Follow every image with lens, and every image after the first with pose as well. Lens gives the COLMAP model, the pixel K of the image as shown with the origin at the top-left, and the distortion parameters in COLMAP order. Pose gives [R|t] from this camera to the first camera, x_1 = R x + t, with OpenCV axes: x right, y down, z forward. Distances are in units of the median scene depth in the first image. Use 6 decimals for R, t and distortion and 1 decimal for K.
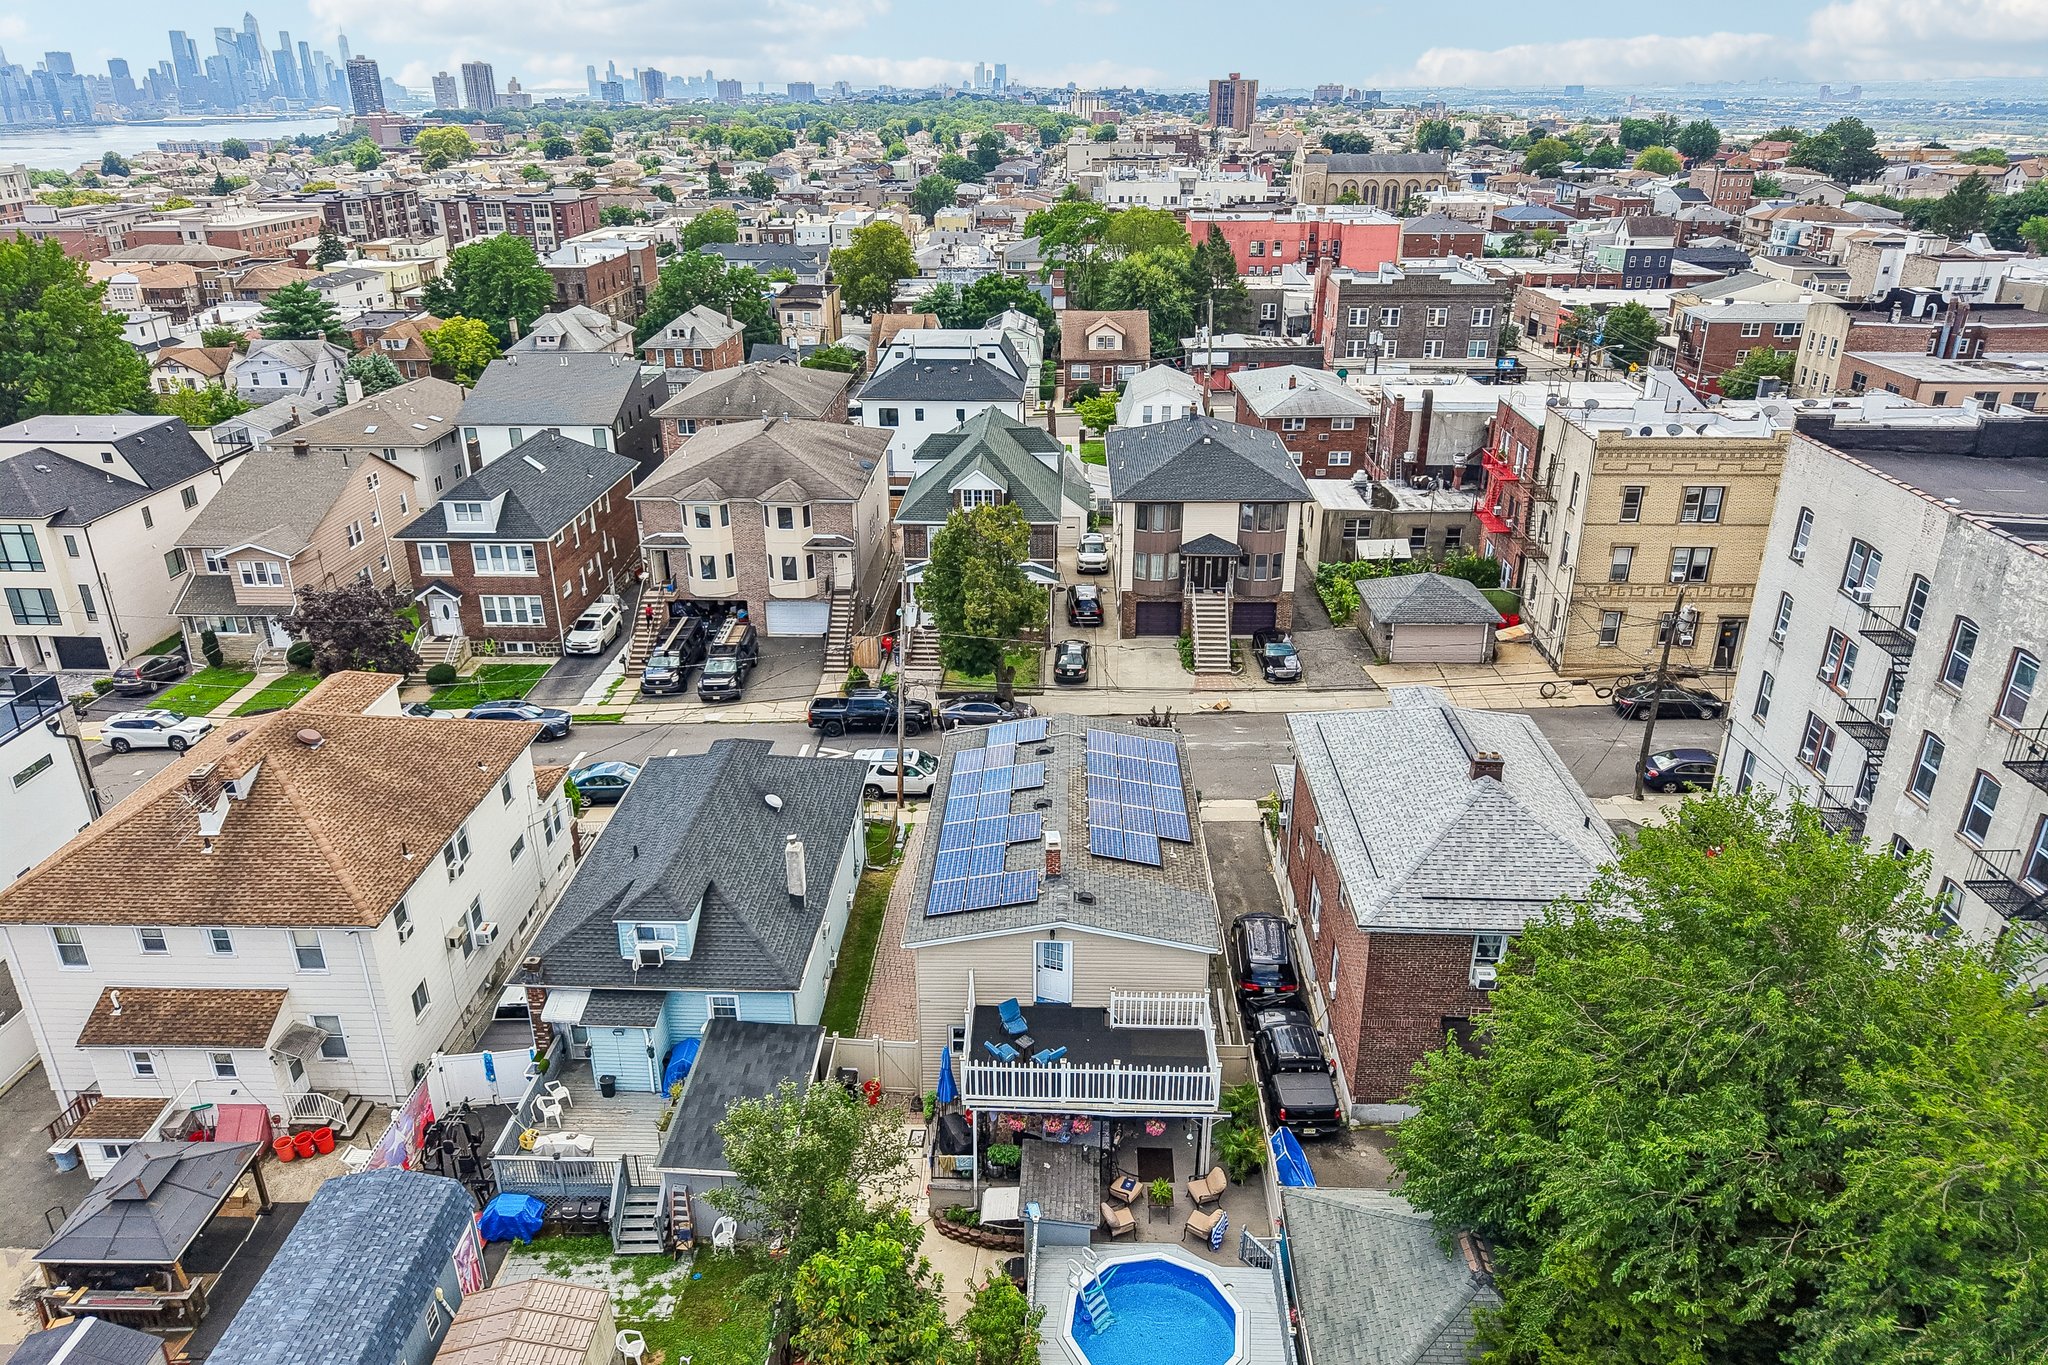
lens RADIAL K [[1382.3, 0, 1030.5], [0, 1382.3, 676.2], [0, 0, 1]] dist [0.027523, -0.029362]
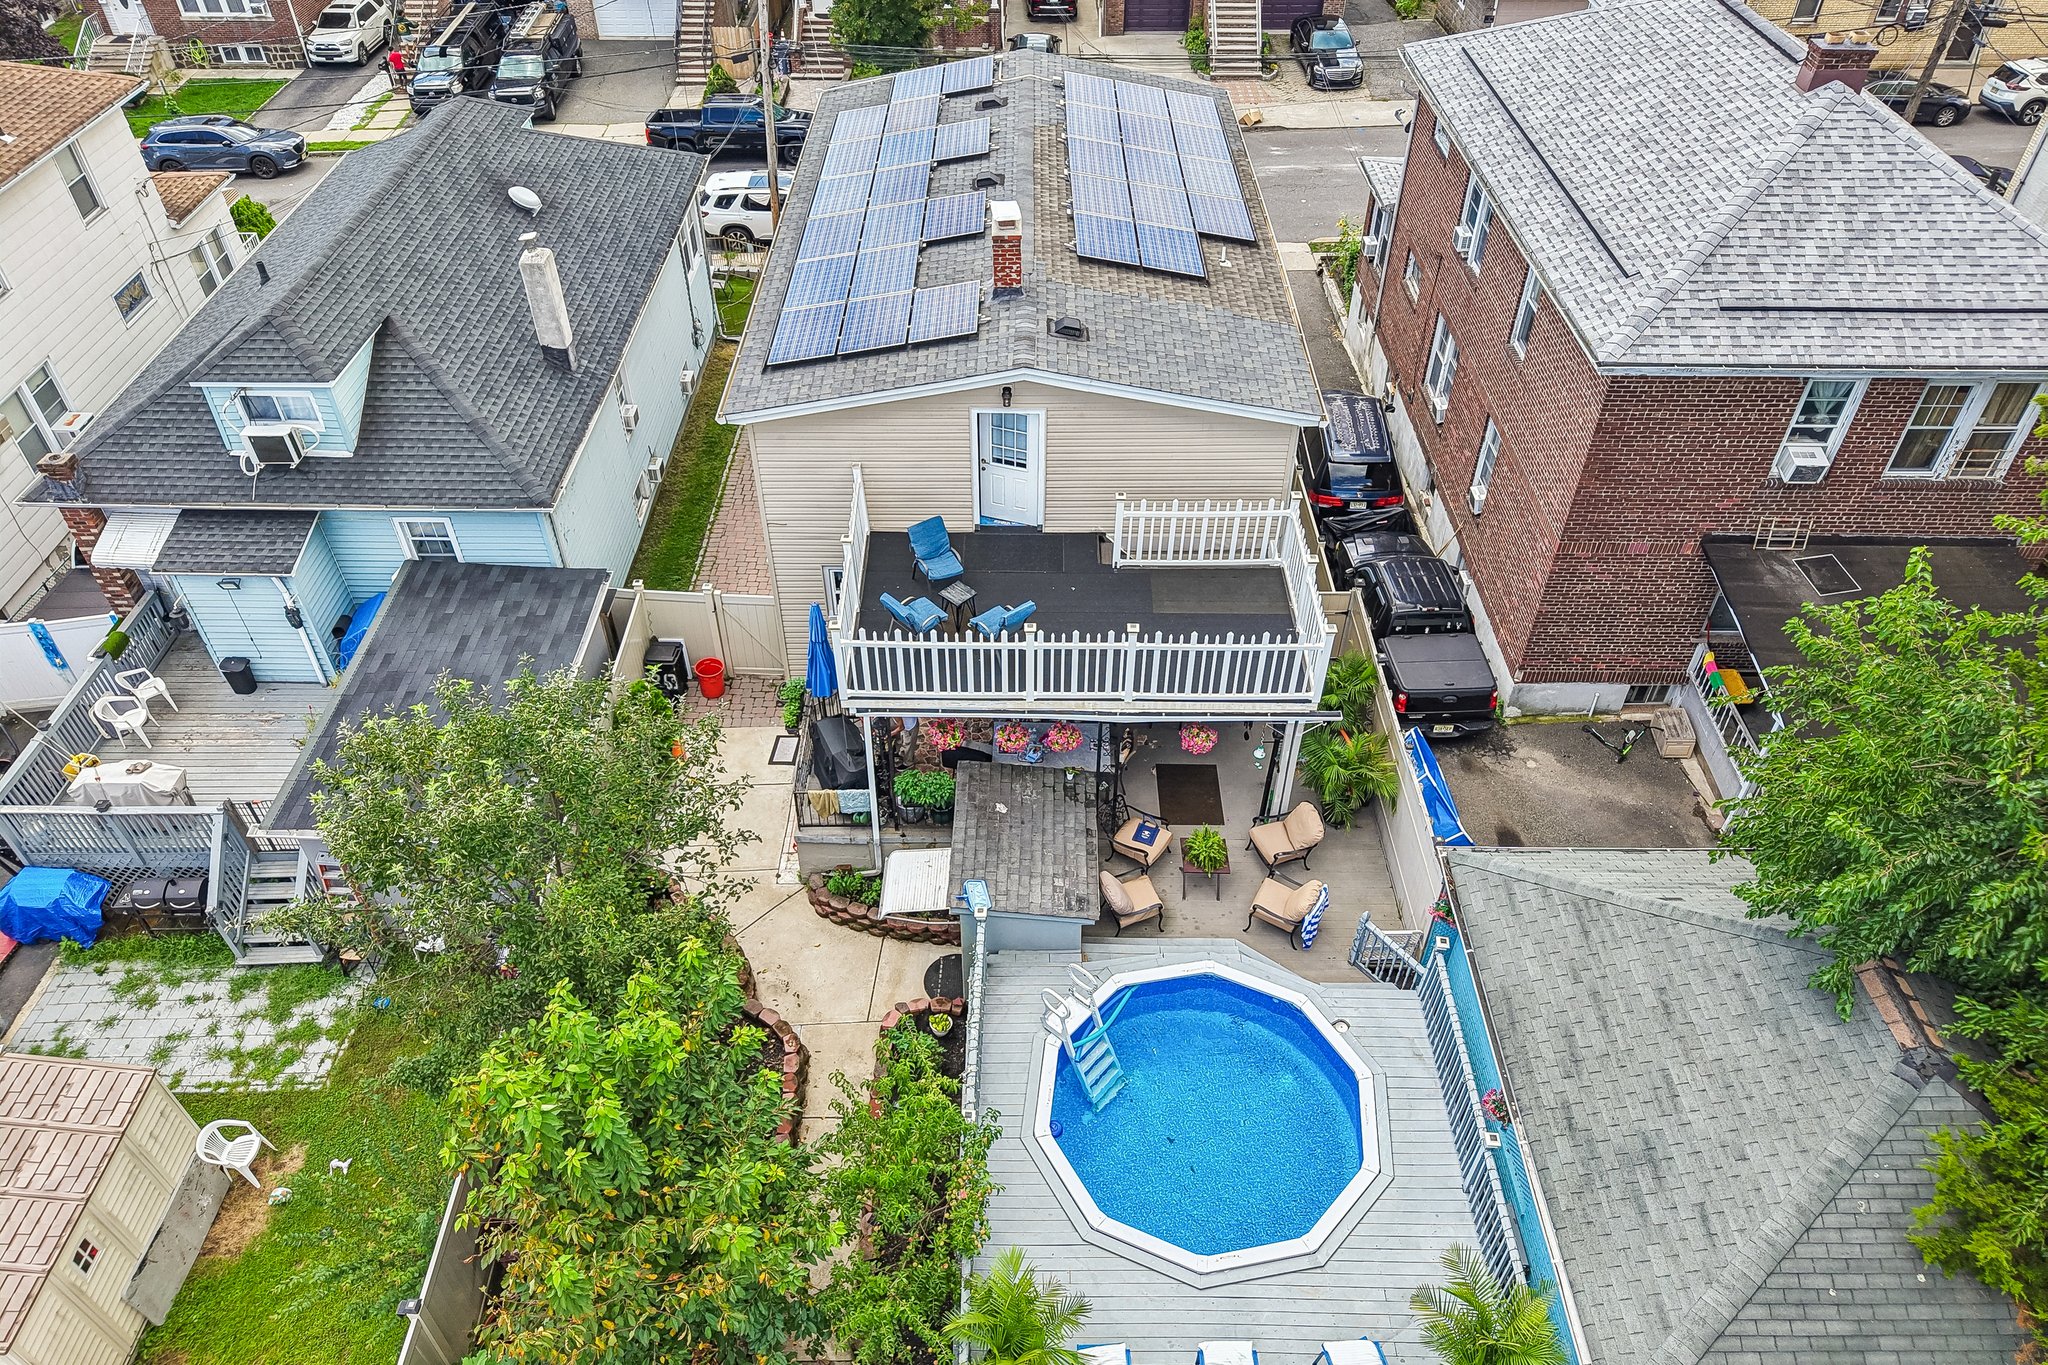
lens RADIAL K [[1382.3, 0, 1024.8], [0, 1382.3, 700.3], [0, 0, 1]] dist [0.027523, -0.029362]
pose [[0.999605, -0.016708, 0.022589, 0.008817], [0.008330, 0.944060, 0.329669, 0.121063], [-0.026834, -0.329350, 0.943826, 0.456951]]
